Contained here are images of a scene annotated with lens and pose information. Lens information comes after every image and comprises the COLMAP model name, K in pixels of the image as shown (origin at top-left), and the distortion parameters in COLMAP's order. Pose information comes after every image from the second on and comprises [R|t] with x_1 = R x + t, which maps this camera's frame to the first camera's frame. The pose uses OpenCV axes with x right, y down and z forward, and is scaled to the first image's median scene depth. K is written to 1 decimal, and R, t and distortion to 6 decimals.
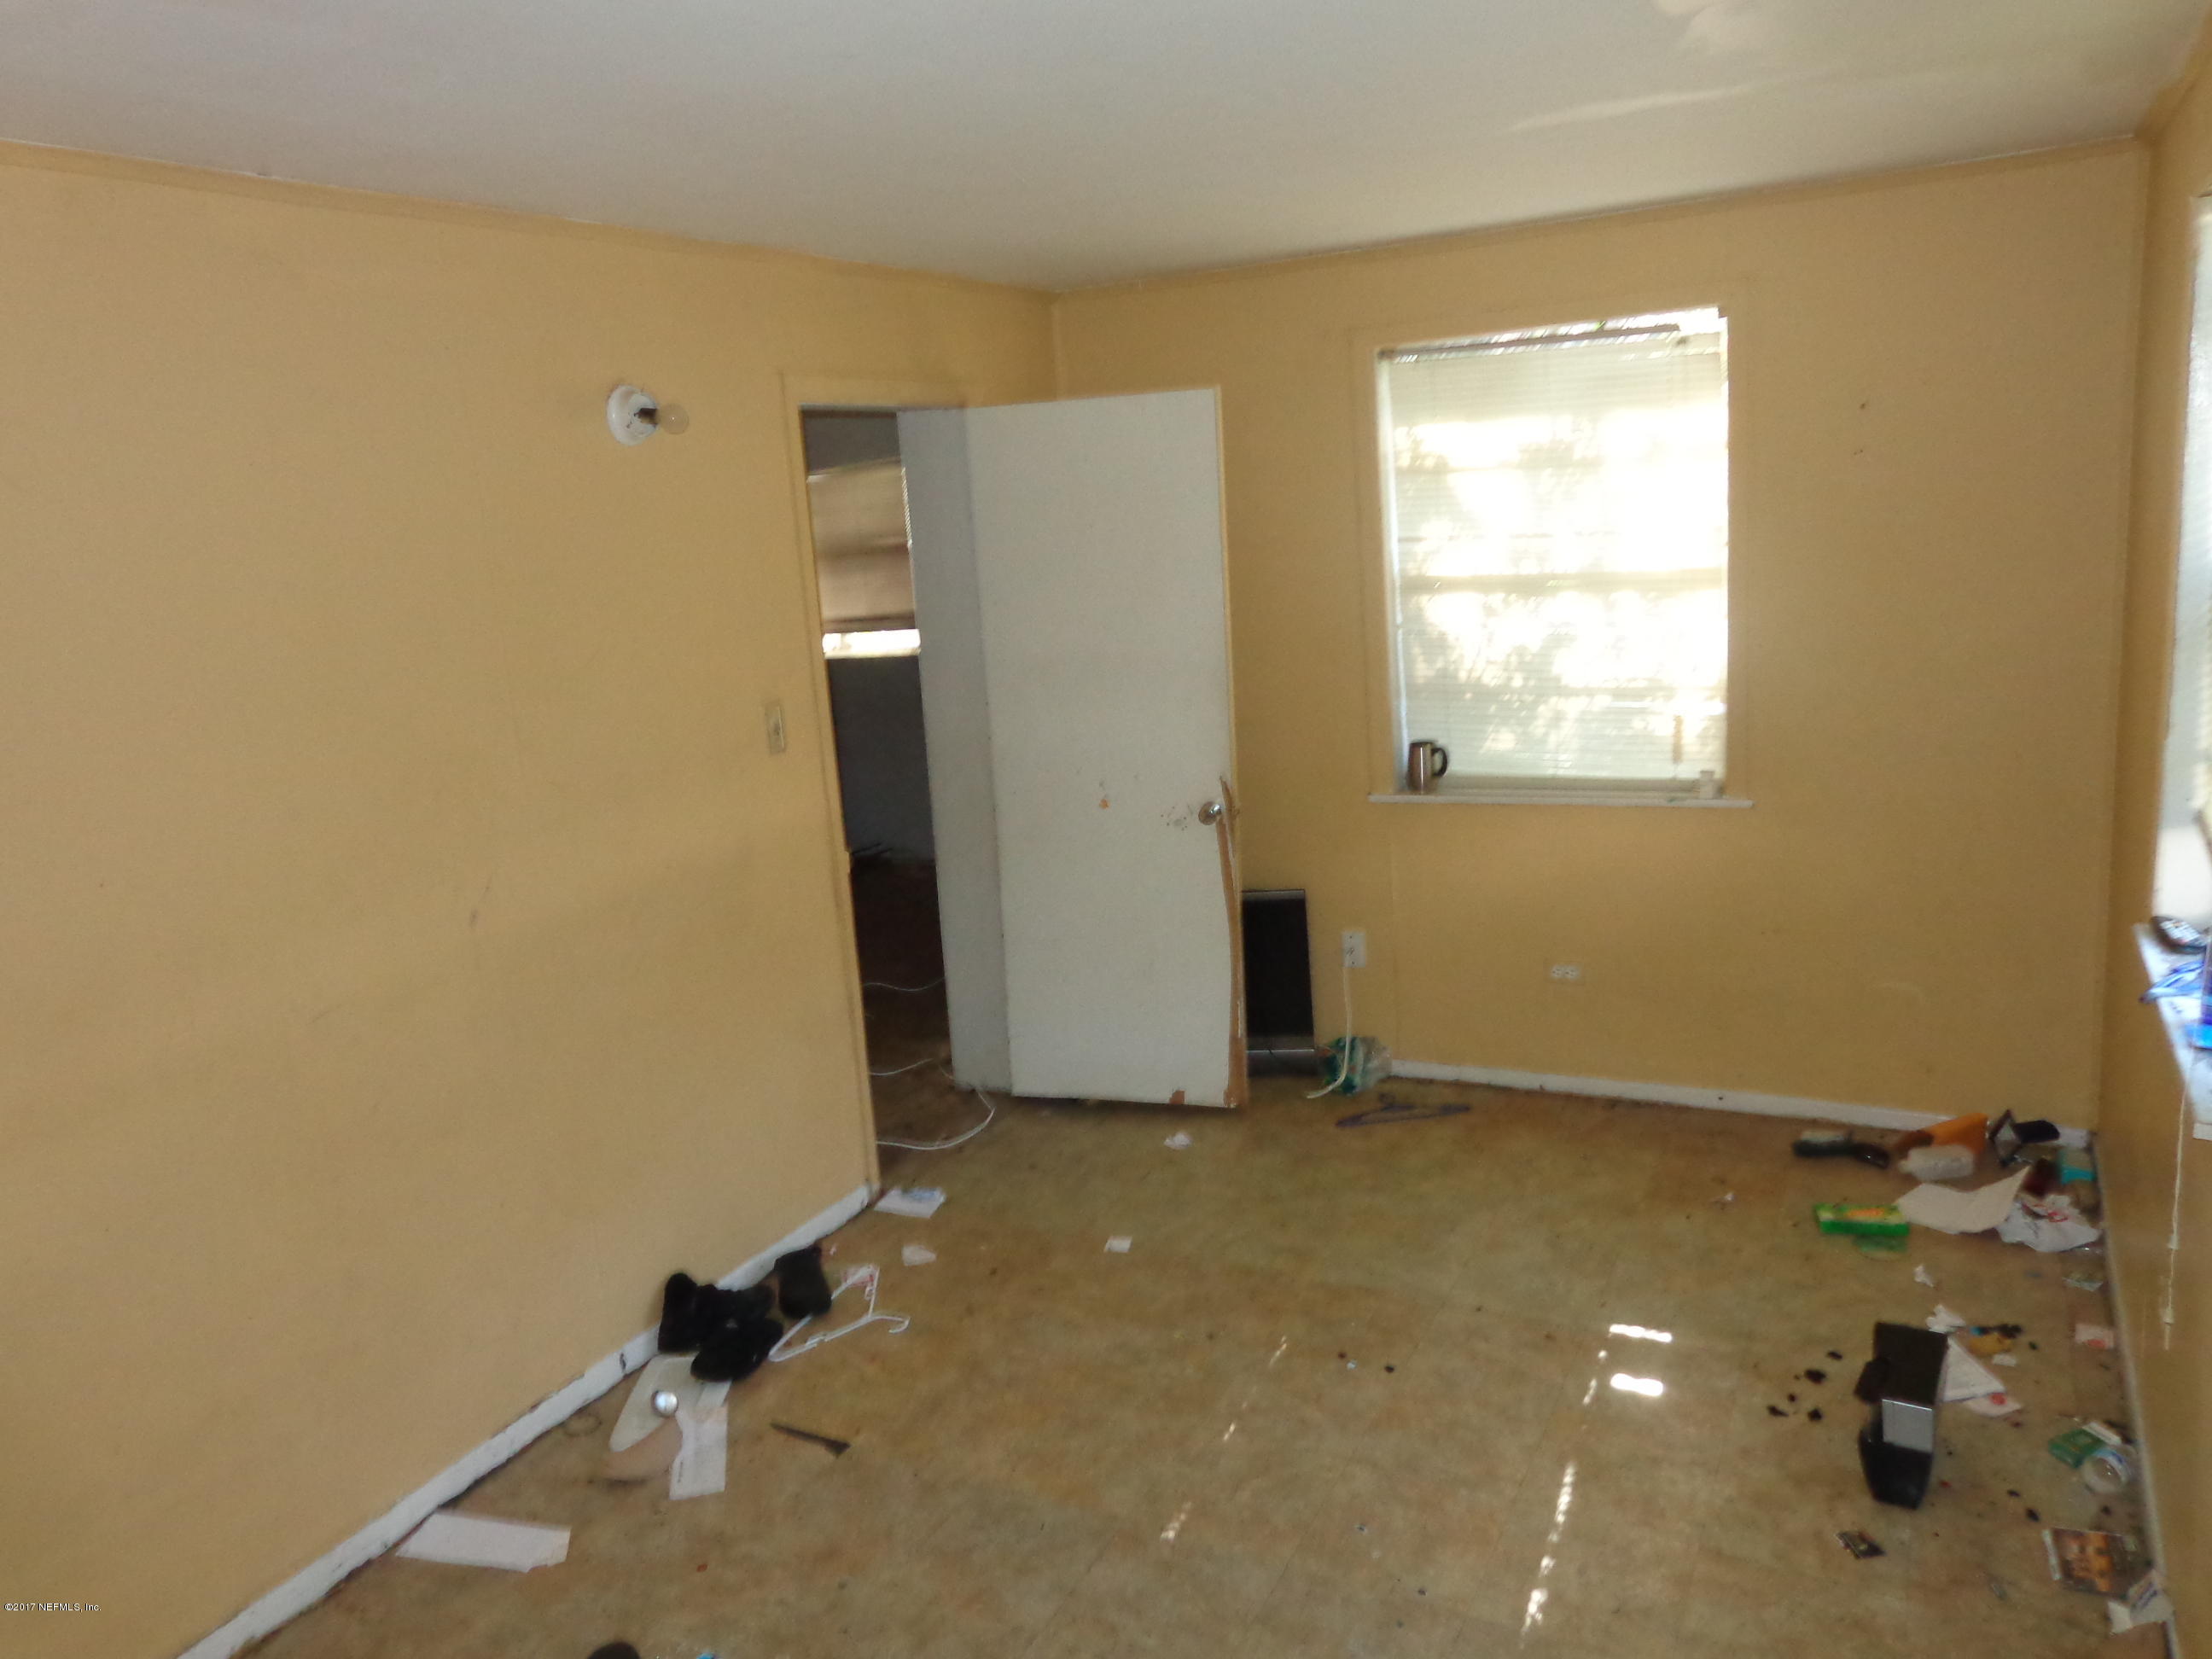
lens RADIAL K [[1560.1, 0, 1105.1], [0, 1560.1, 826.7], [0, 0, 1]] dist [-0.001119, 0.009679]
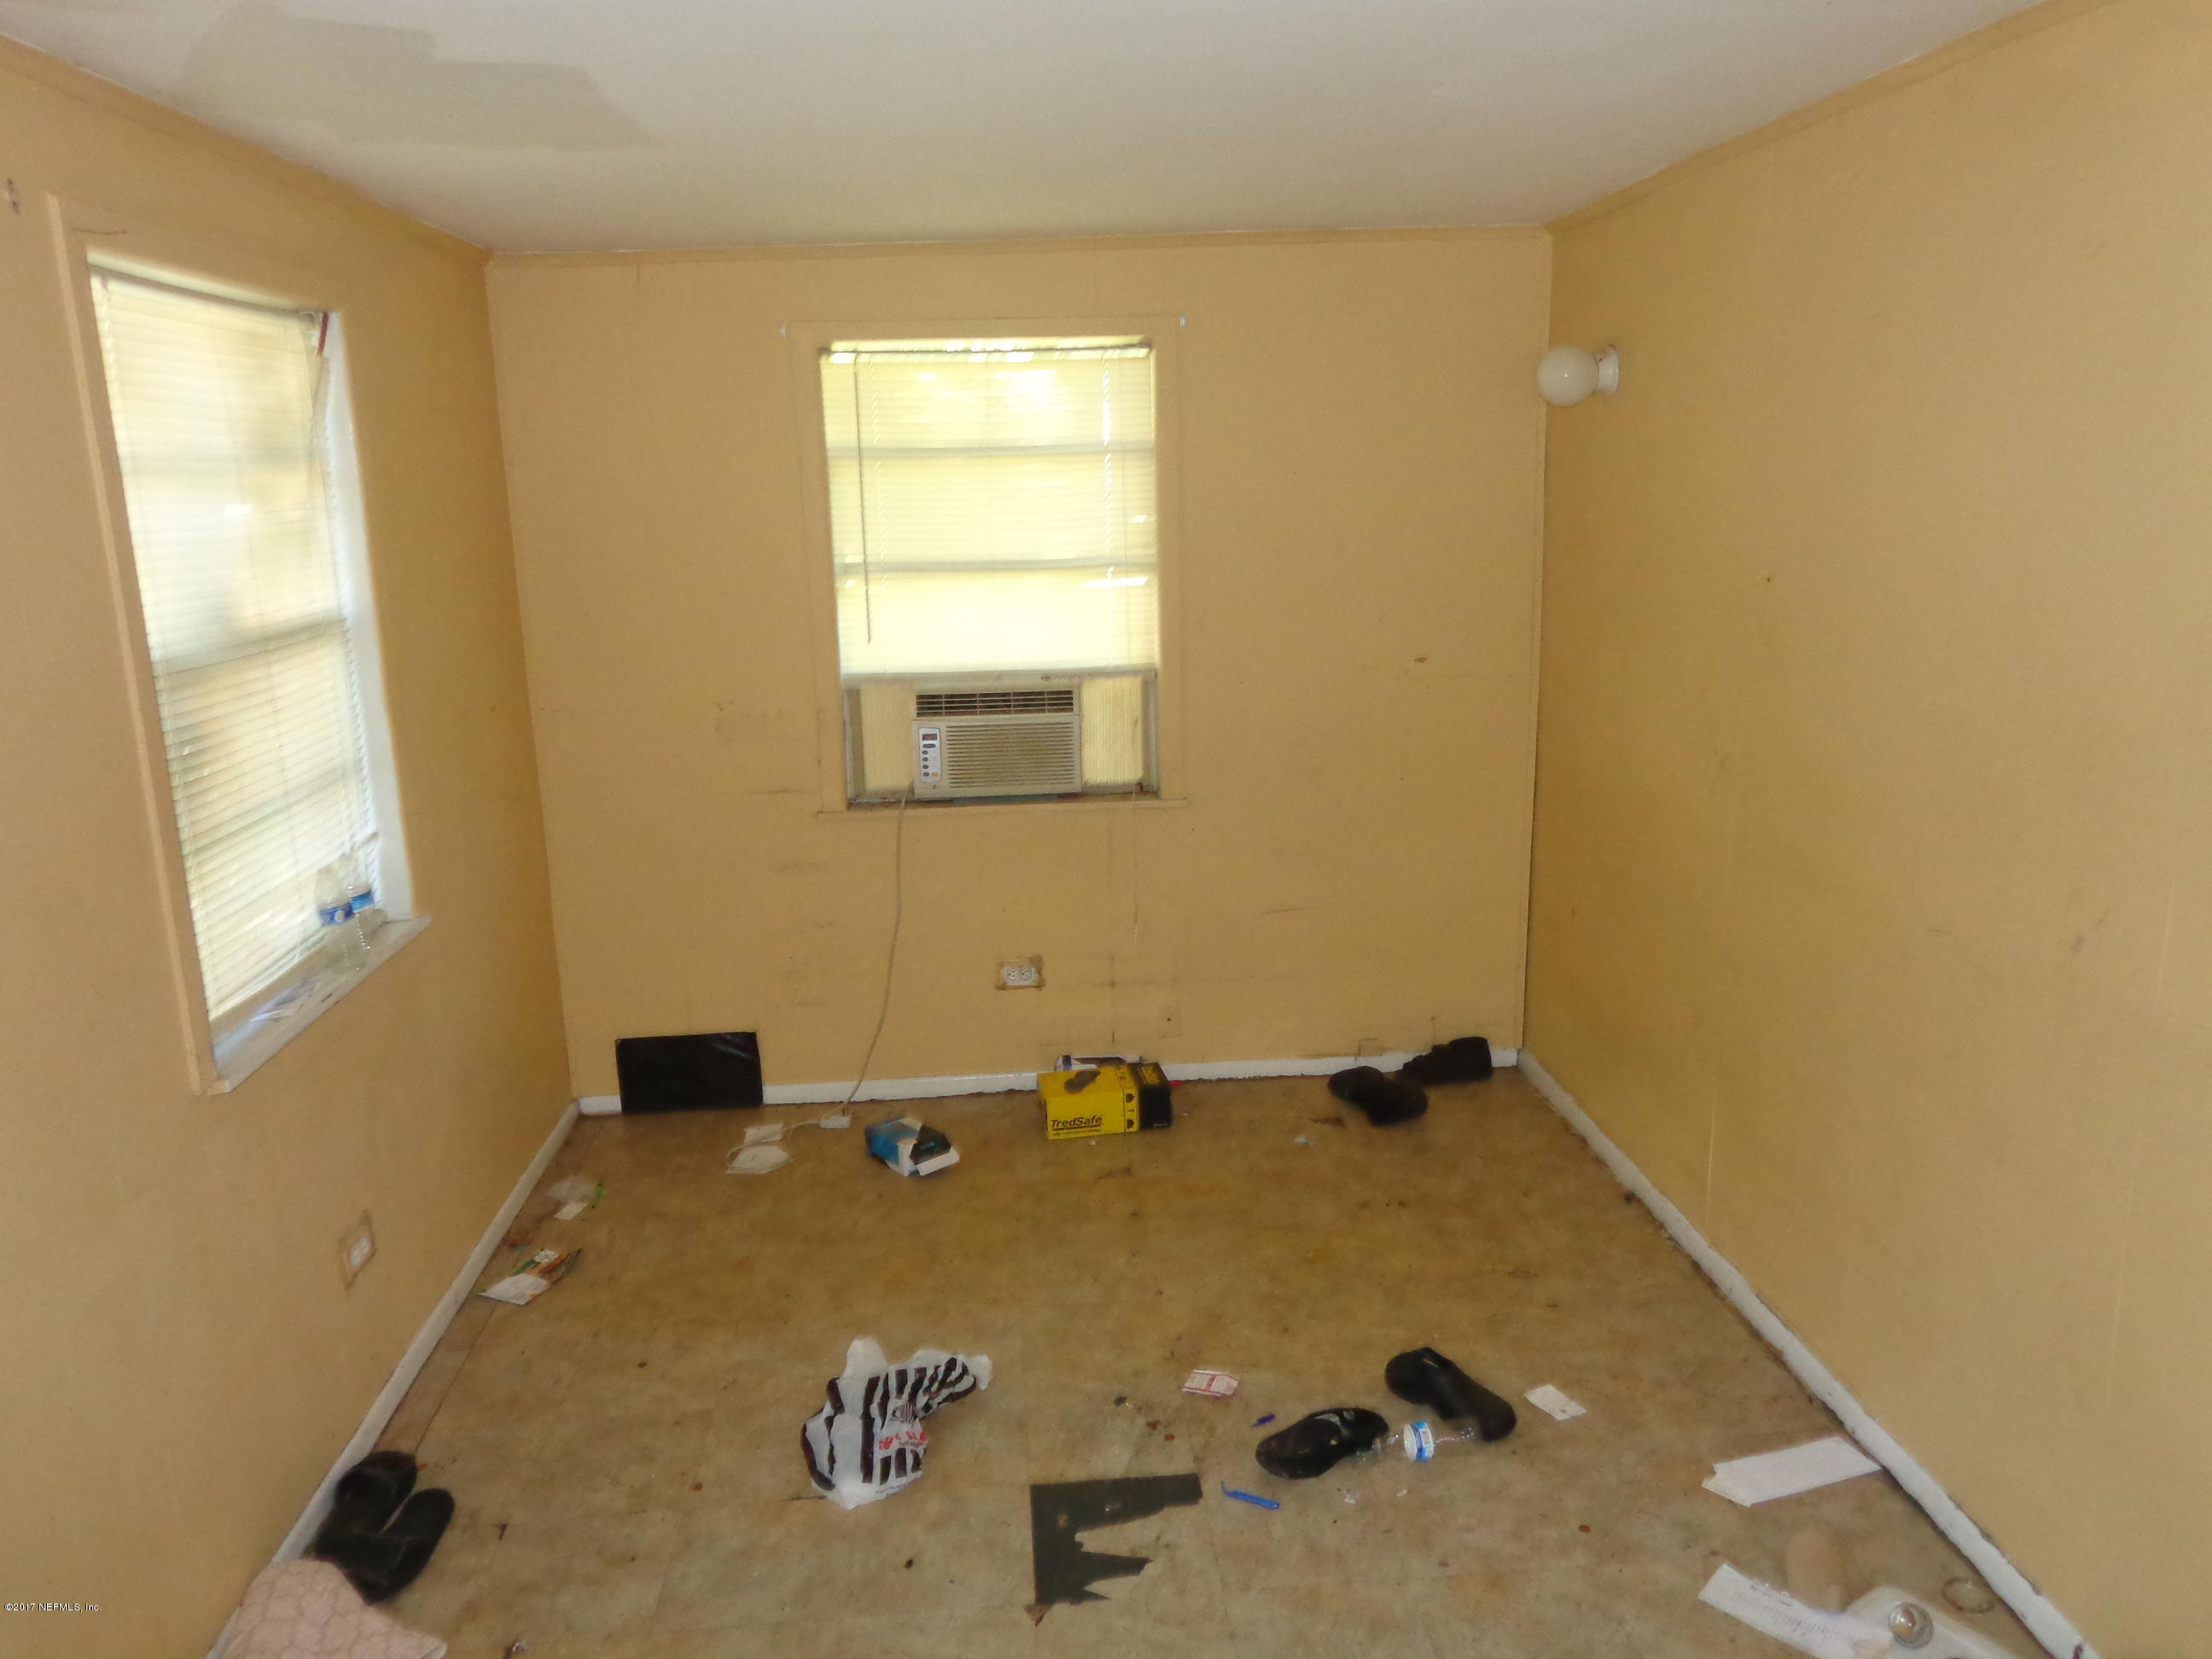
lens RADIAL K [[1560.1, 0, 1105.8], [0, 1560.1, 829.7], [0, 0, 1]] dist [-0.001119, 0.009679]
pose [[-0.834586, 0.219324, -0.505335, 0.373670], [-0.025760, 0.900786, 0.433499, -0.321180], [0.550275, 0.374810, -0.746133, 1.345660]]
